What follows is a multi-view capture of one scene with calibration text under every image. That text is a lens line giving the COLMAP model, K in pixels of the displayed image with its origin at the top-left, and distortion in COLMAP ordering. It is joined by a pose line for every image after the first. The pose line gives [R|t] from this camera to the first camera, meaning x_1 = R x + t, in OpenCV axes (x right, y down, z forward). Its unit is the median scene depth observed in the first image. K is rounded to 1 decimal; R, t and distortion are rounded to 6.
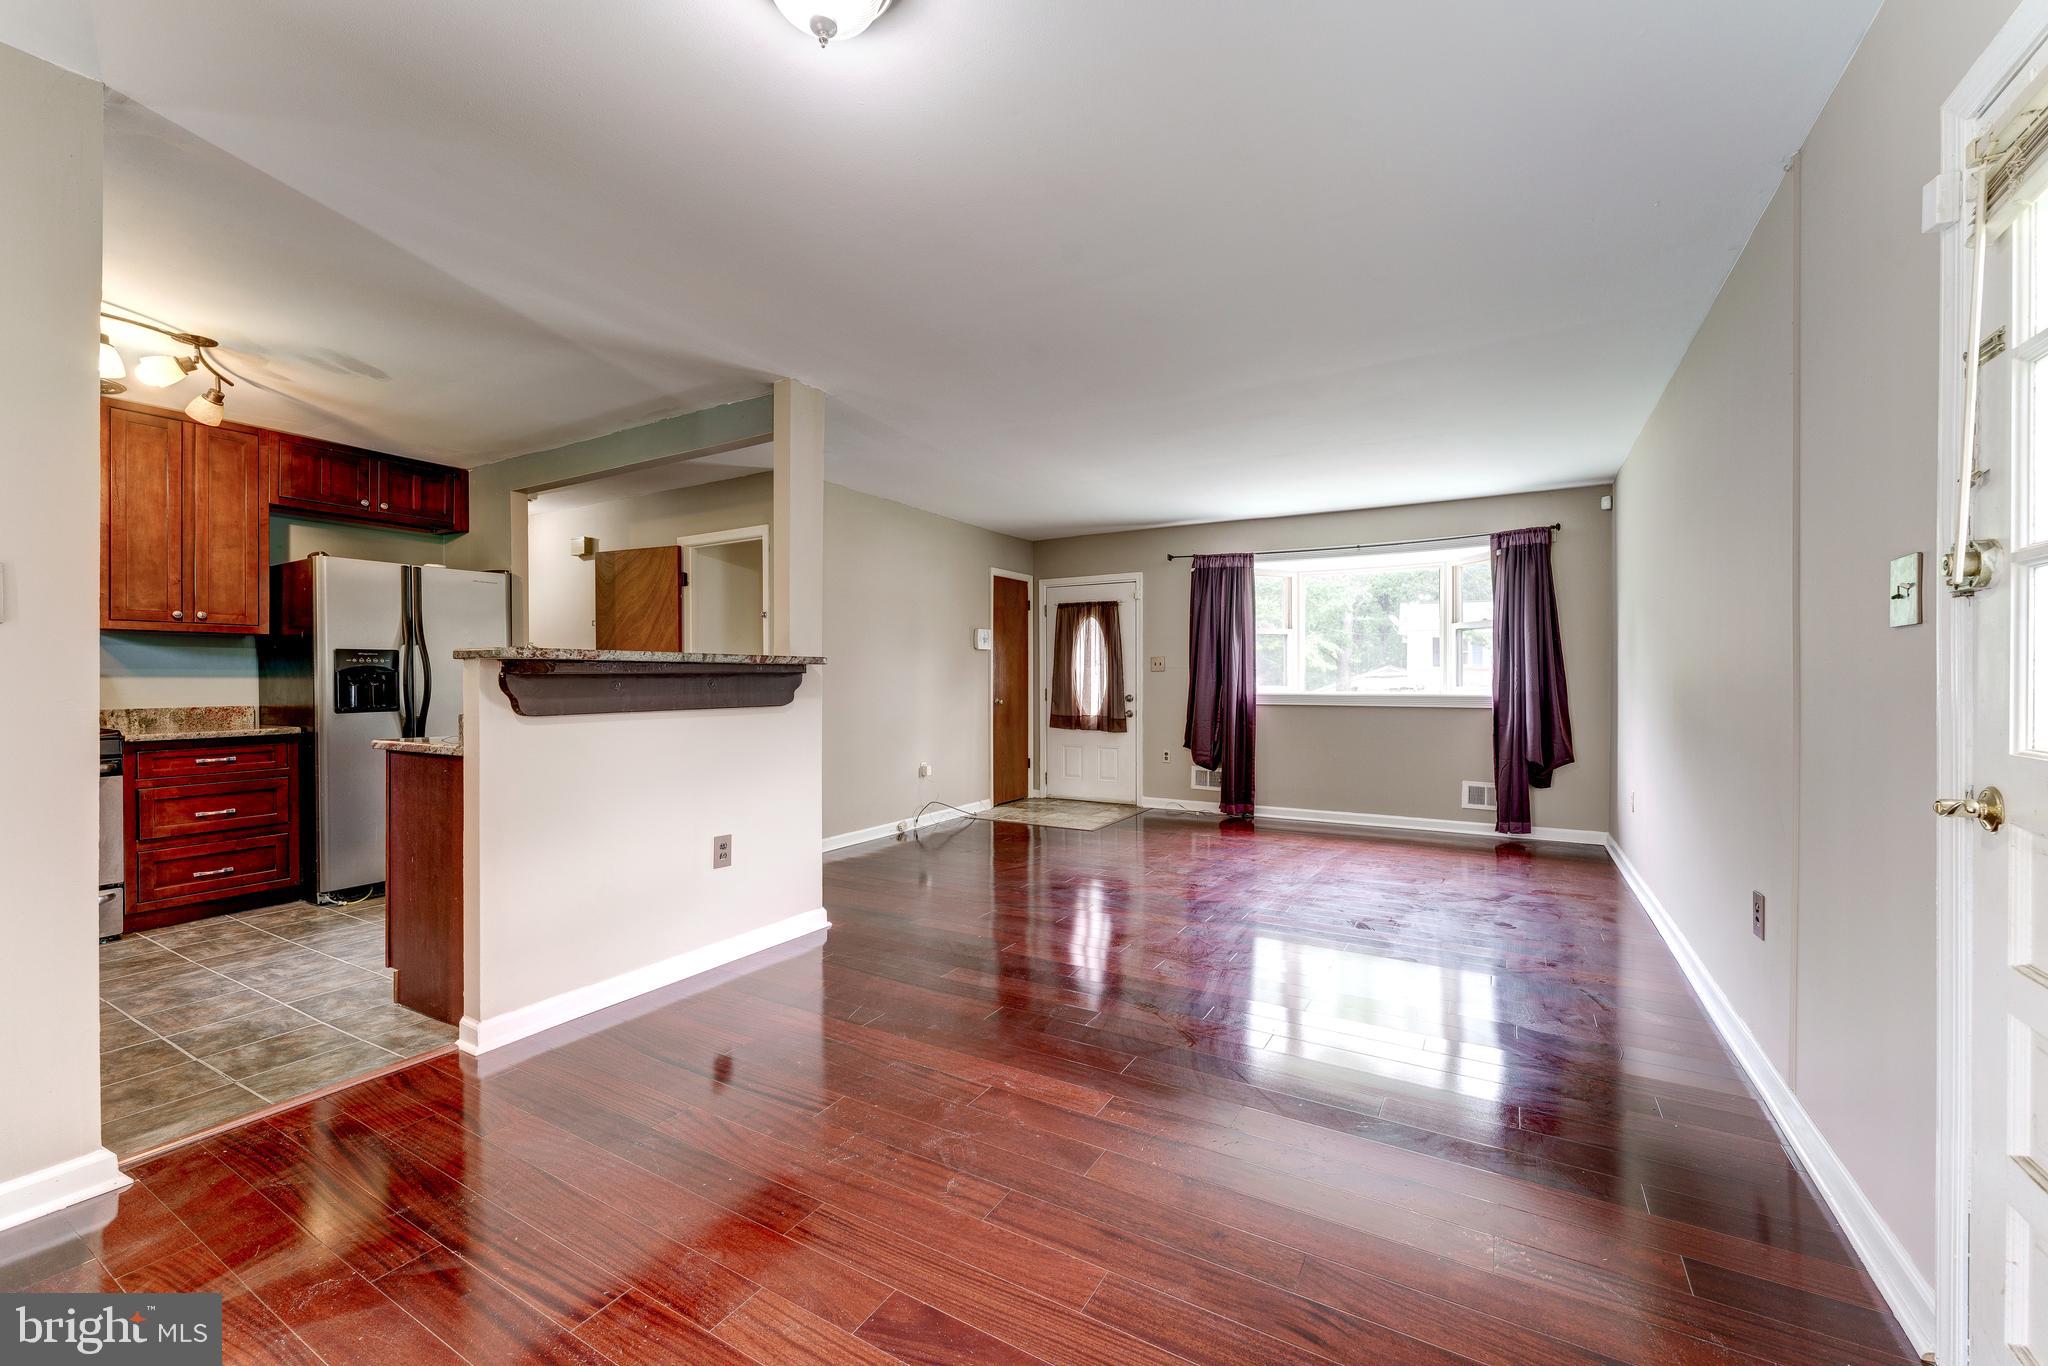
lens RADIAL K [[827.5, 0, 1019.9], [0, 827.5, 680.1], [0, 0, 1]] dist [0.002517, -0.000165]
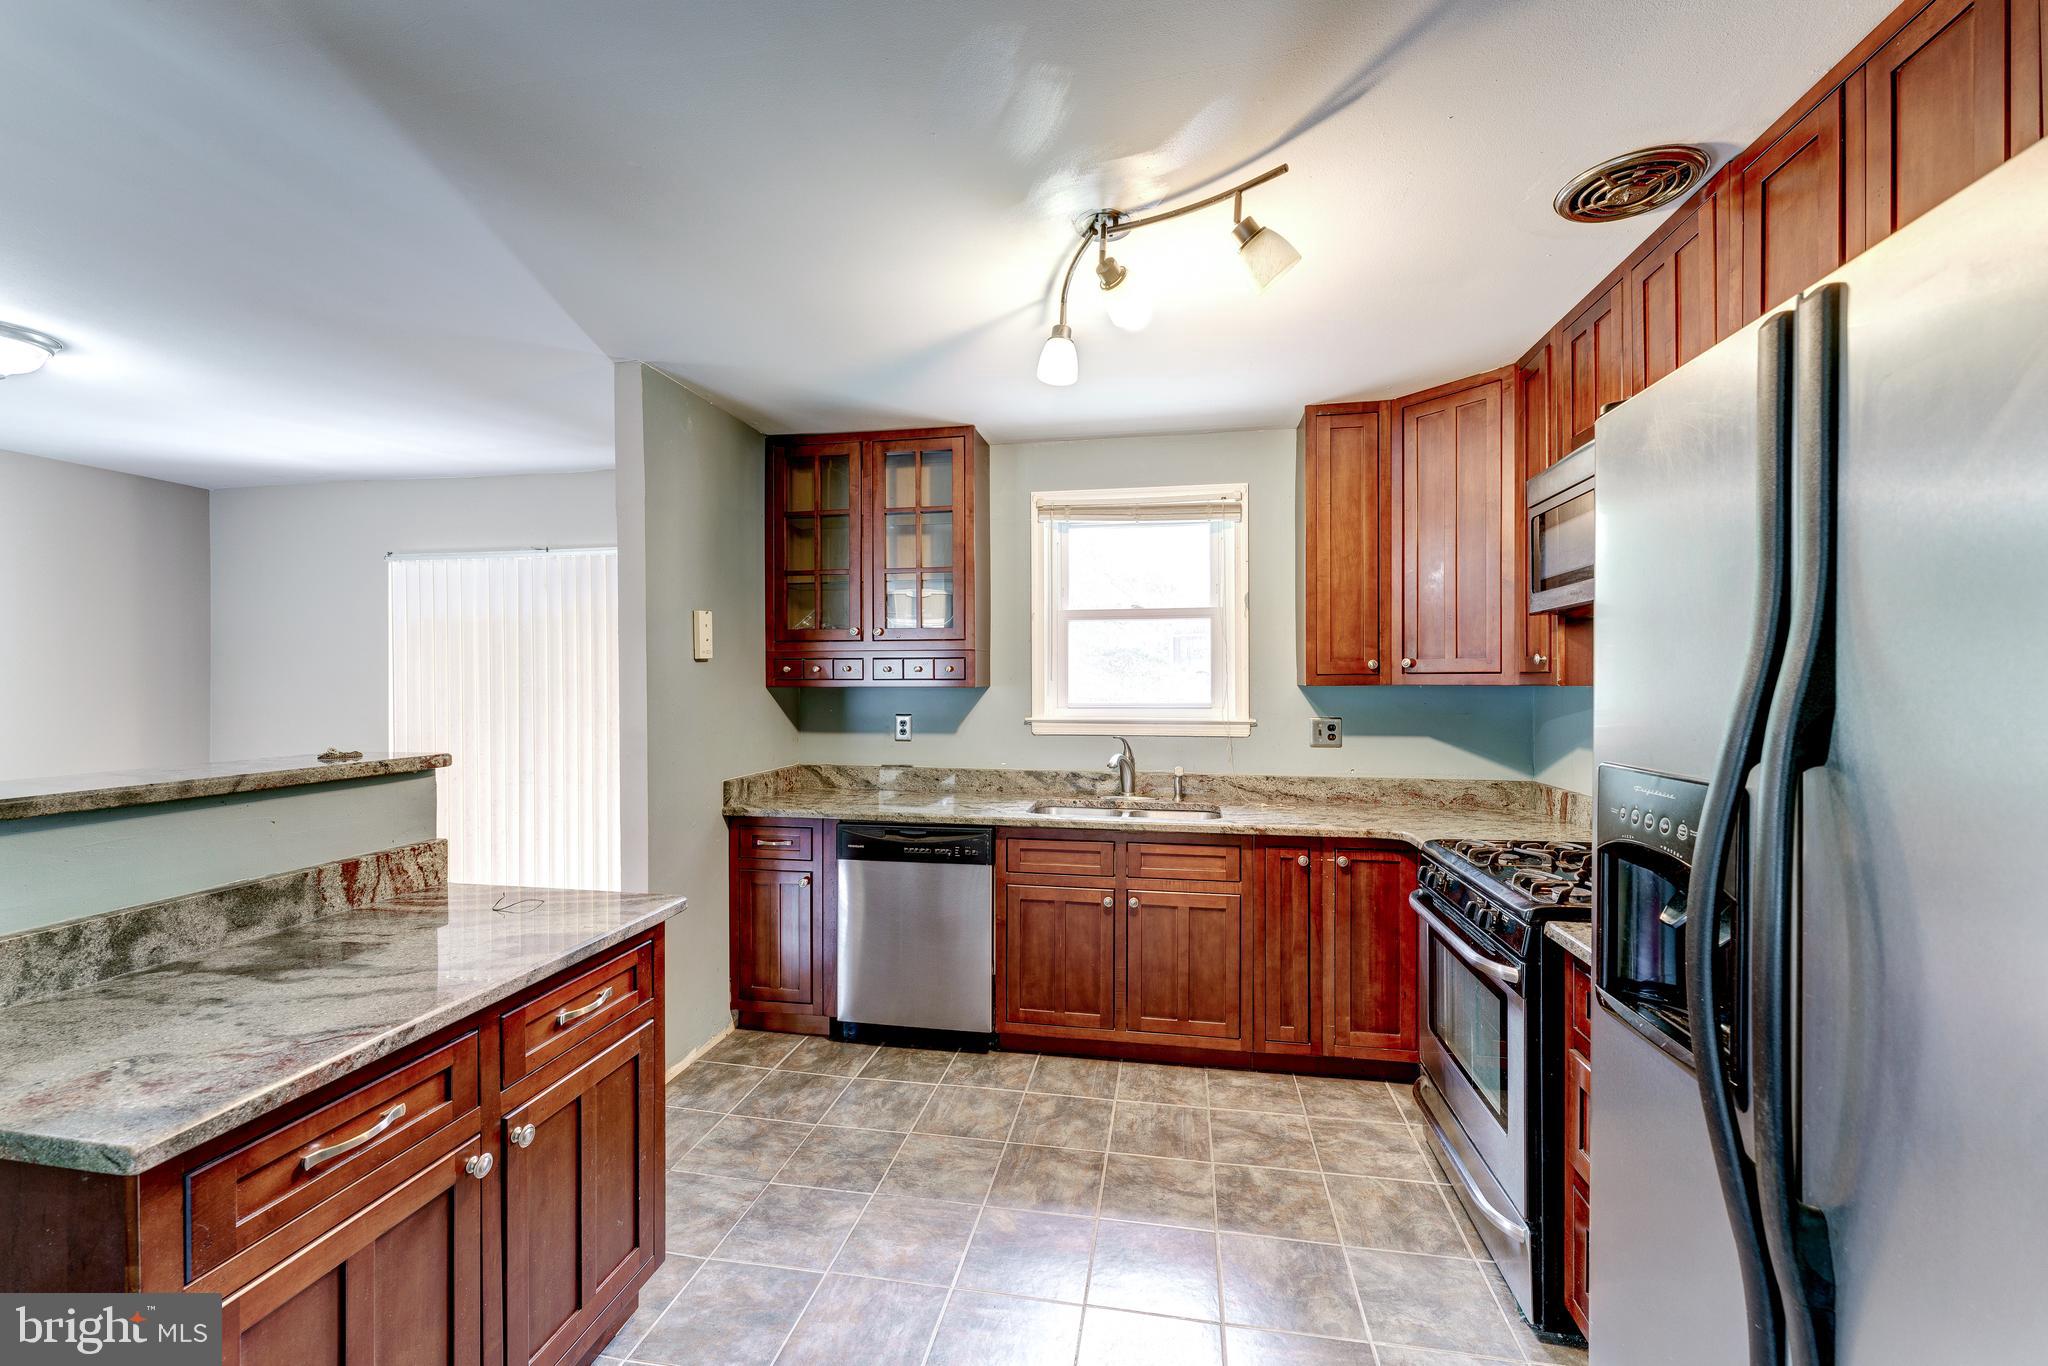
lens RADIAL K [[827.5, 0, 1055.8], [0, 827.5, 681.7], [0, 0, 1]] dist [0.002517, -0.000165]
pose [[-0.927957, 0.002147, -0.372681, -0.549358], [0.000626, 0.999991, 0.004202, -0.061984], [0.372687, 0.003667, -0.927950, 1.141801]]
